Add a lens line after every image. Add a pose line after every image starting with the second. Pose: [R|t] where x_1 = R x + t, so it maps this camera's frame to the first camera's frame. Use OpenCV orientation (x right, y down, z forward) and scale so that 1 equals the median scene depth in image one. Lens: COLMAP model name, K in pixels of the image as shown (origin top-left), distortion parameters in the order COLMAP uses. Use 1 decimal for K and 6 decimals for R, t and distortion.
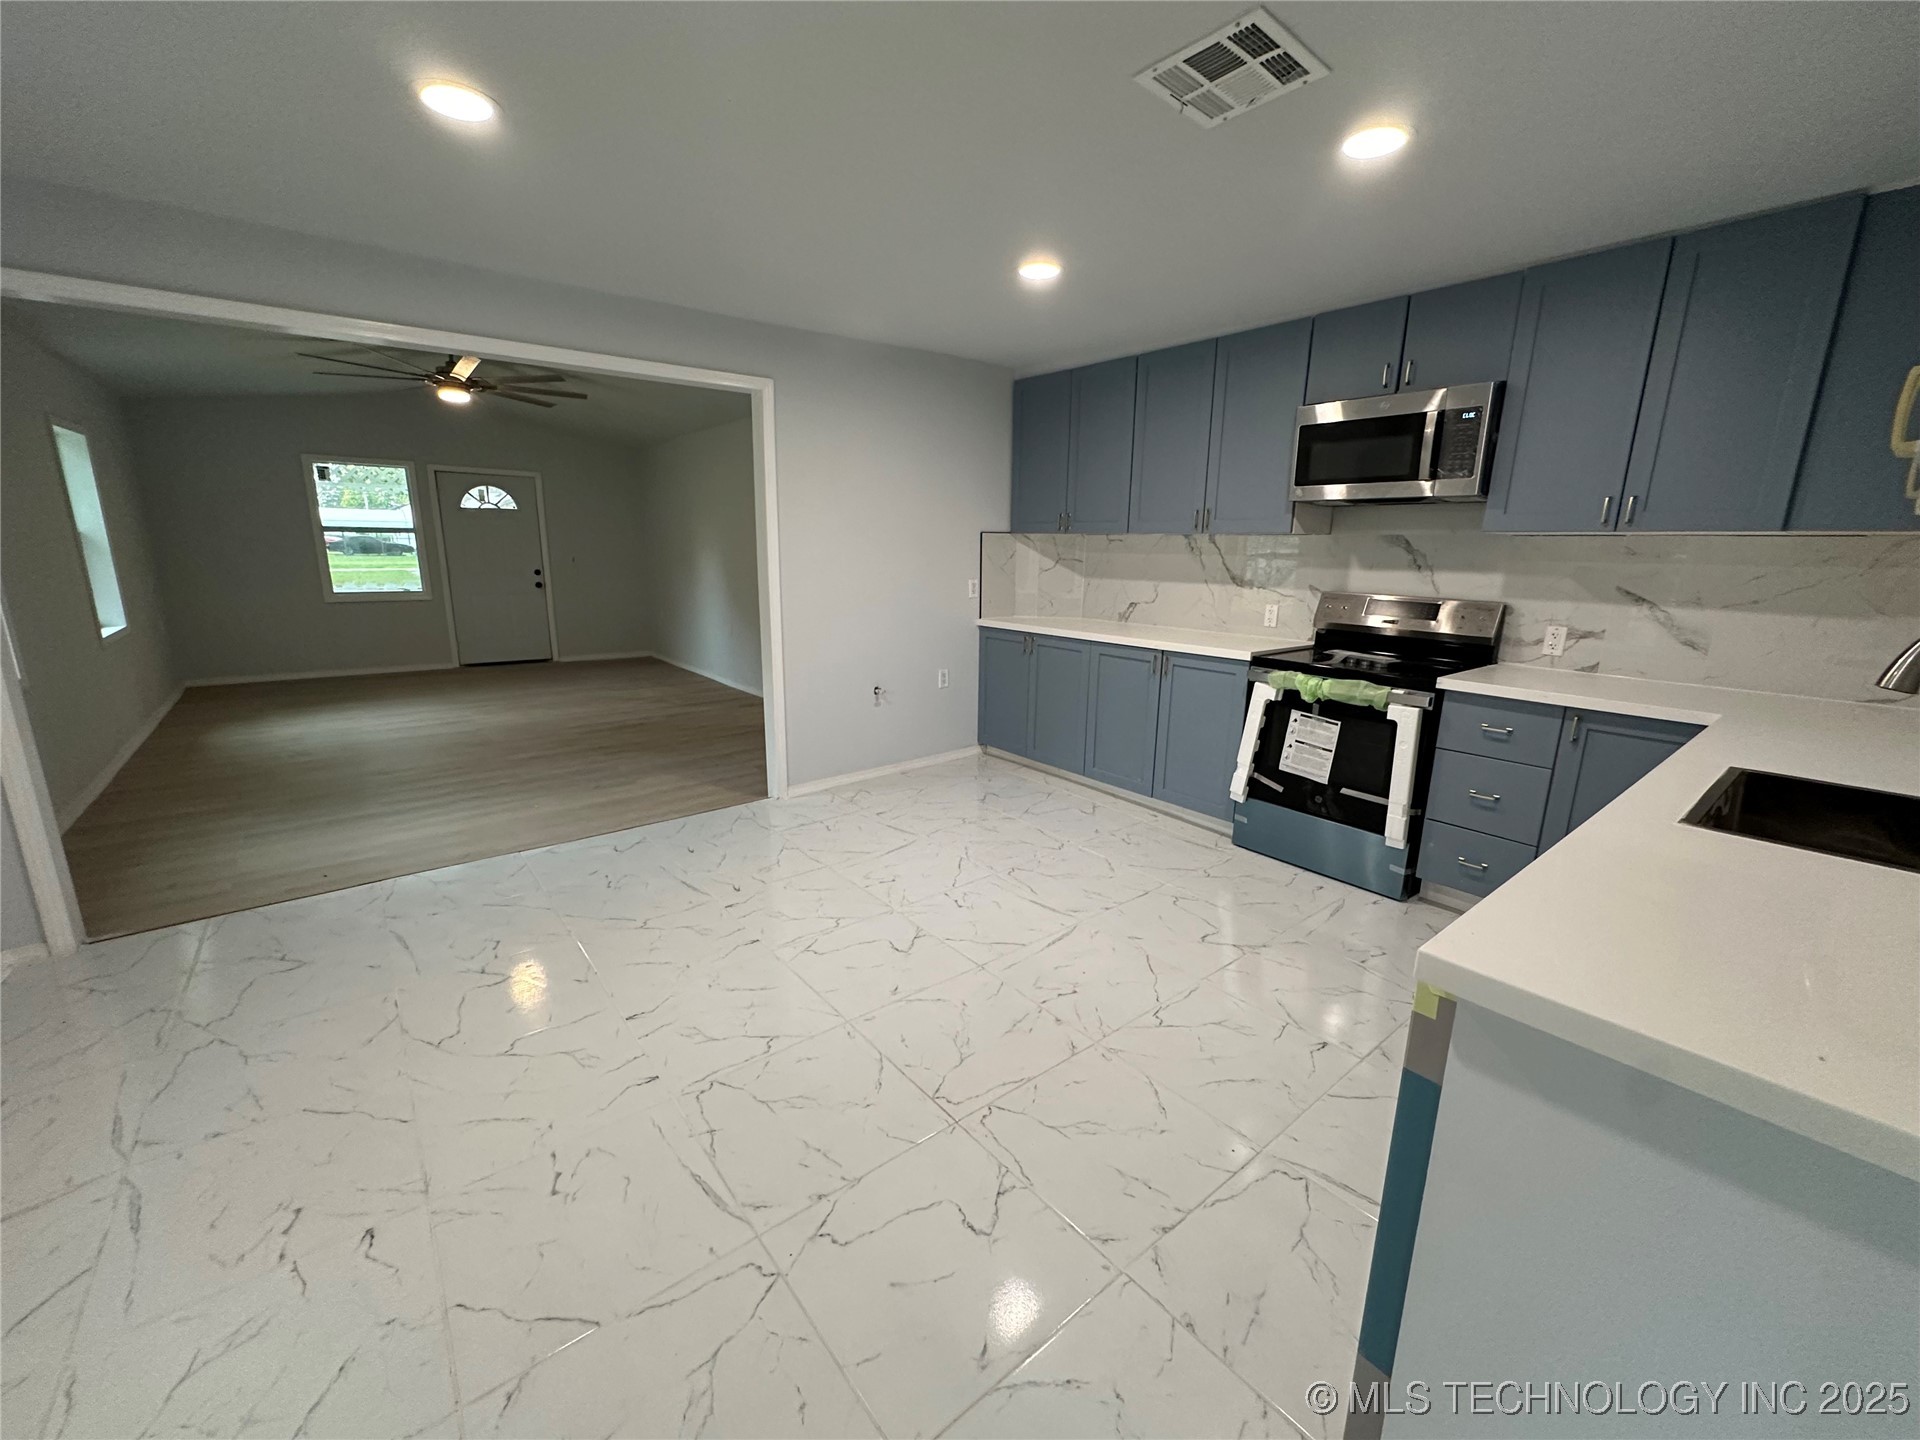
lens RADIAL K [[765.3, 0, 960.6], [0, 765.3, 720.6], [0, 0, 1]] dist [-0.001746, -0.000233]
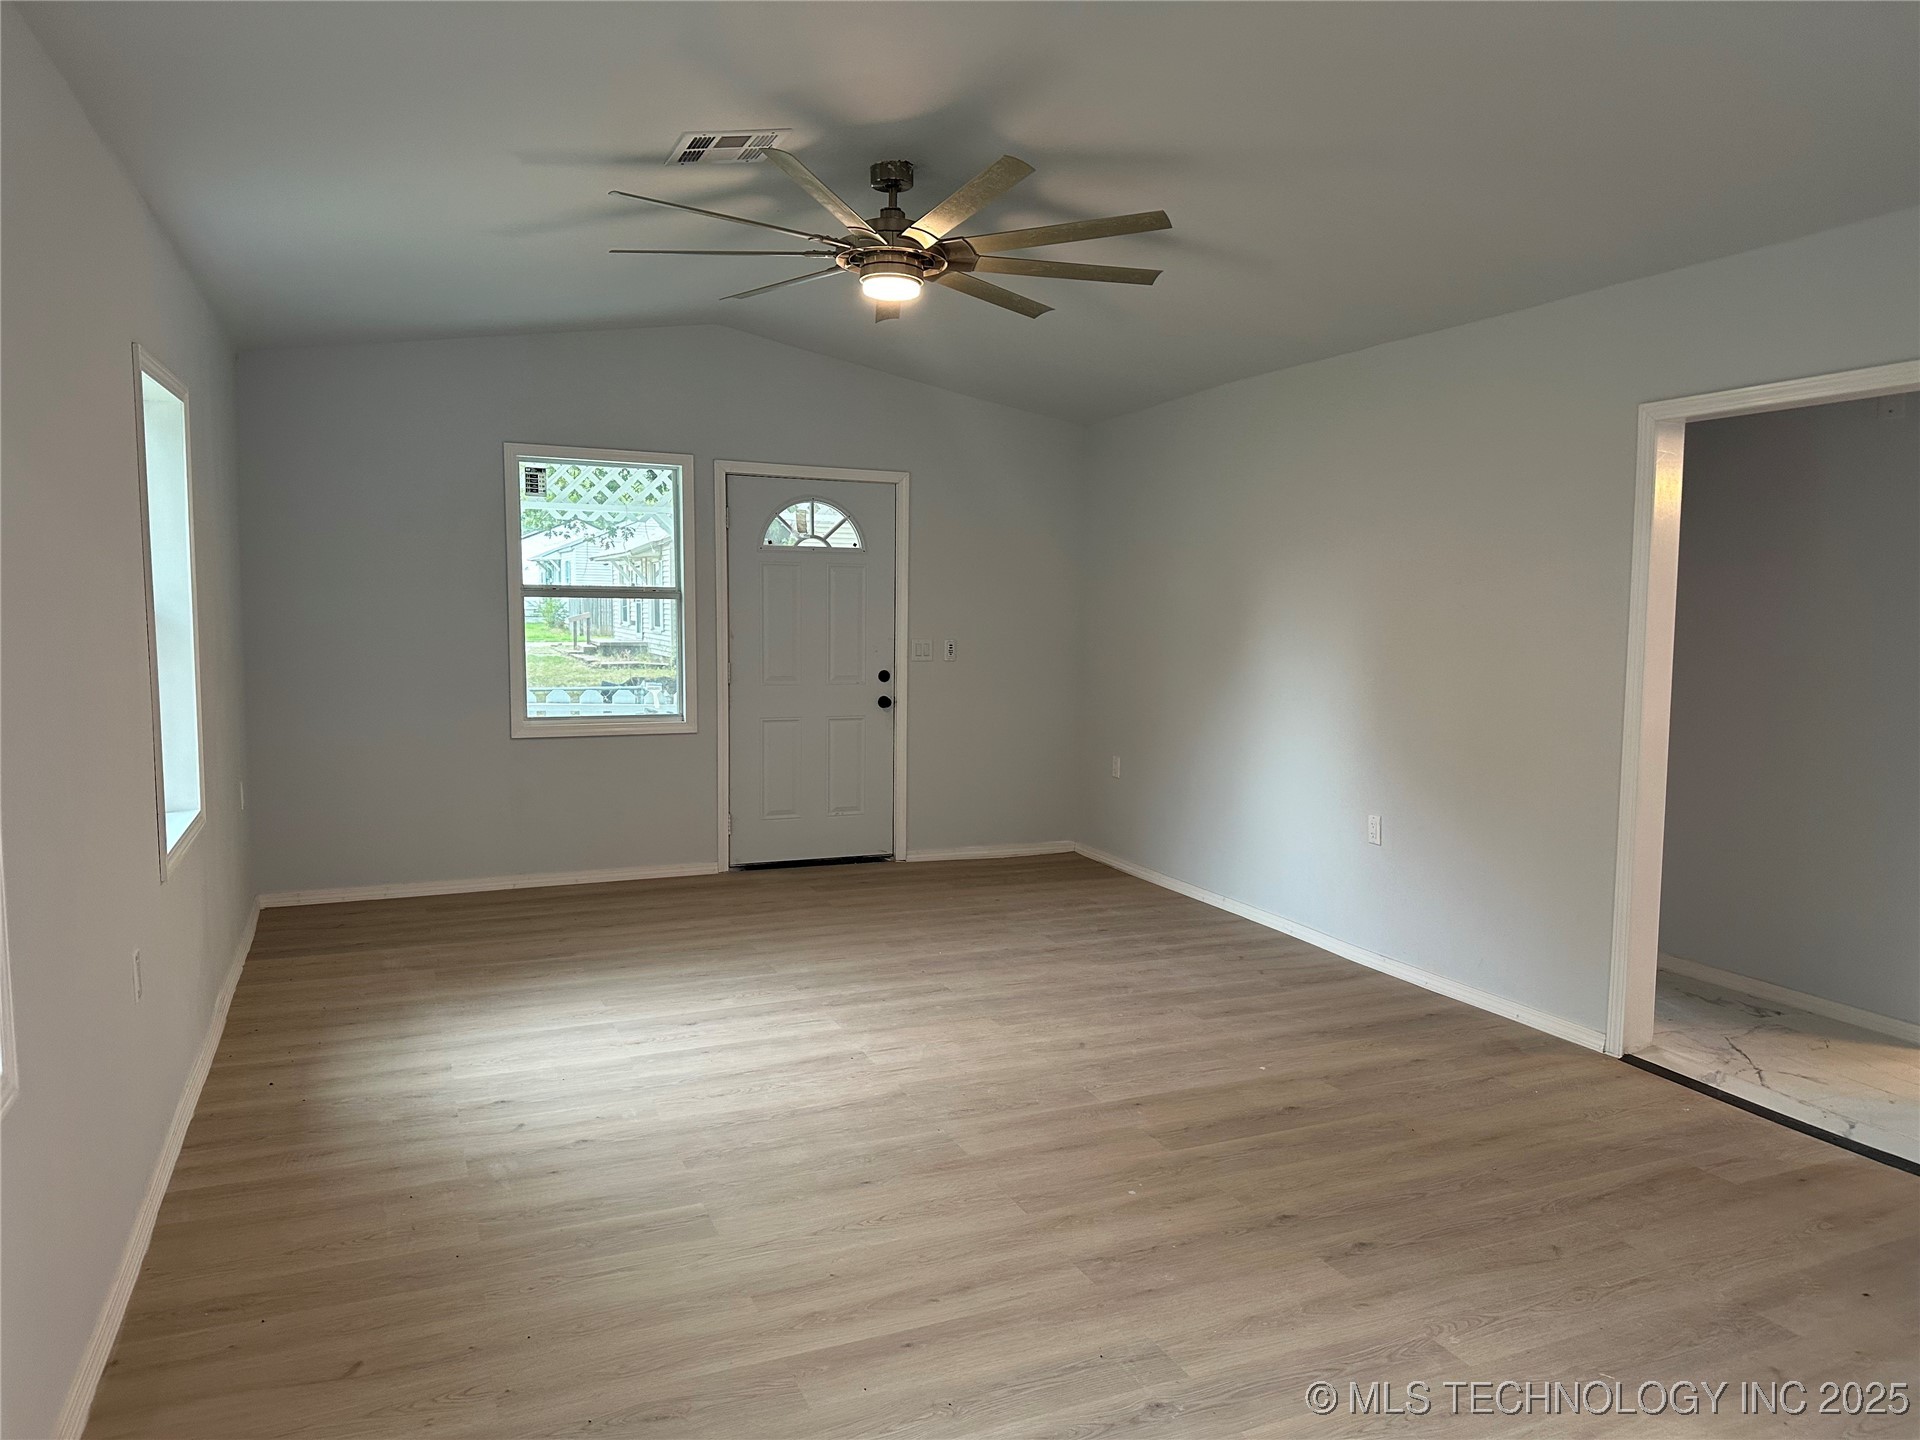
lens RADIAL K [[1336.6, 0, 967.9], [0, 1336.6, 727.7], [0, 0, 1]] dist [0.130599, -0.209690]
pose [[0.962371, 0.019868, -0.271010, -0.318889], [-0.055104, 0.990871, -0.123034, -0.071269], [0.266092, 0.133338, 0.954681, 0.250601]]
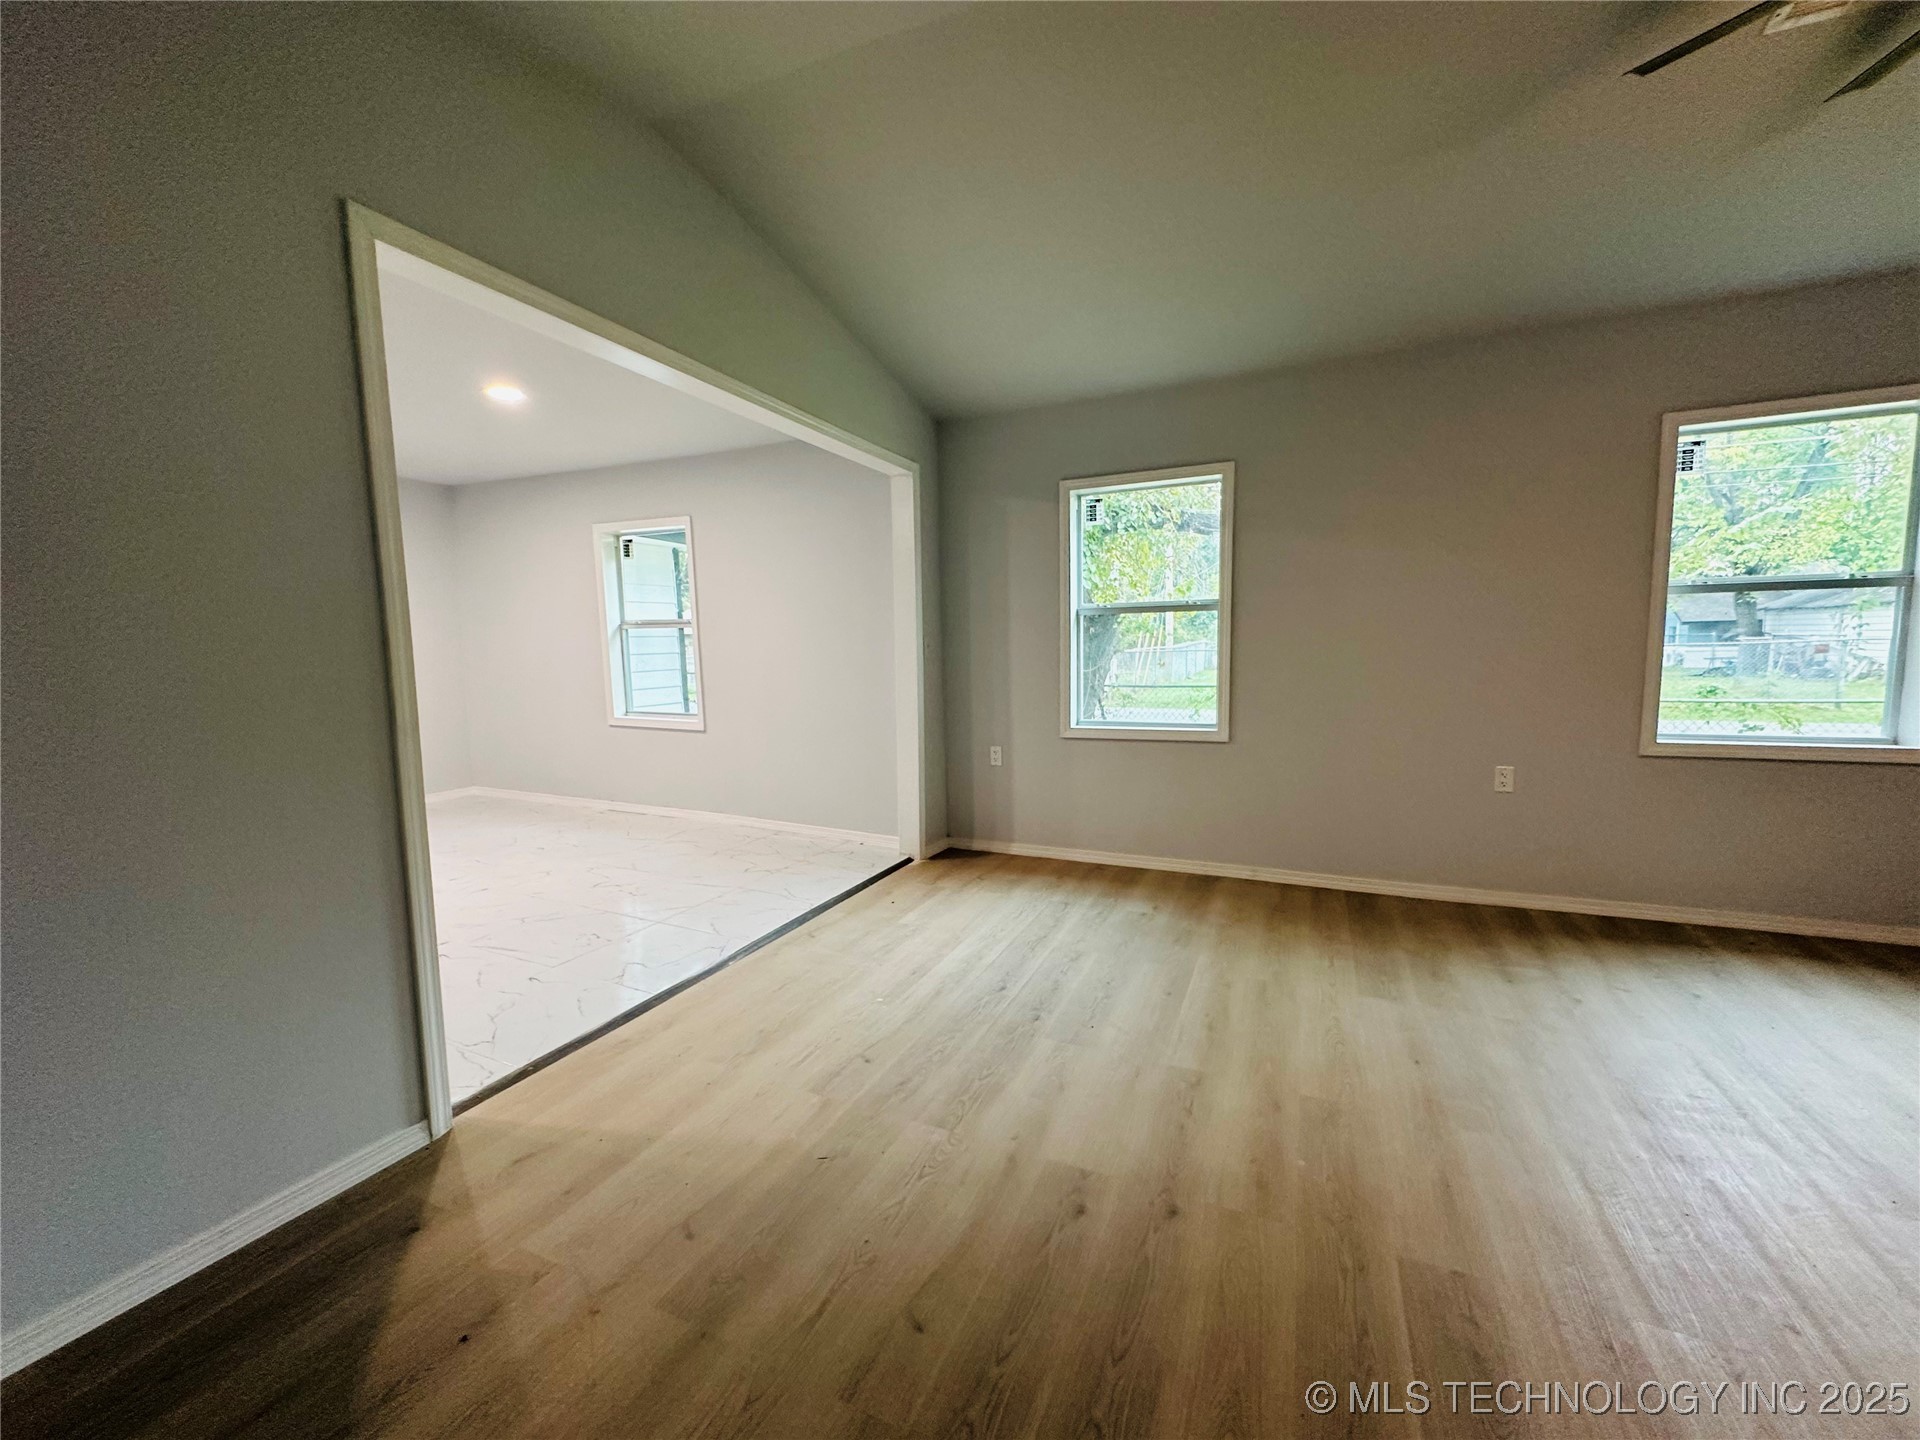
lens RADIAL K [[772.2, 0, 960.0], [0, 772.2, 720.0], [0, 0, 1]] dist [-0.000646, 0.000015]
pose [[-0.894187, 0.043300, -0.445595, -0.187470], [-0.100390, 0.950573, 0.293826, -0.169100], [0.436293, 0.307469, -0.845643, 0.832808]]
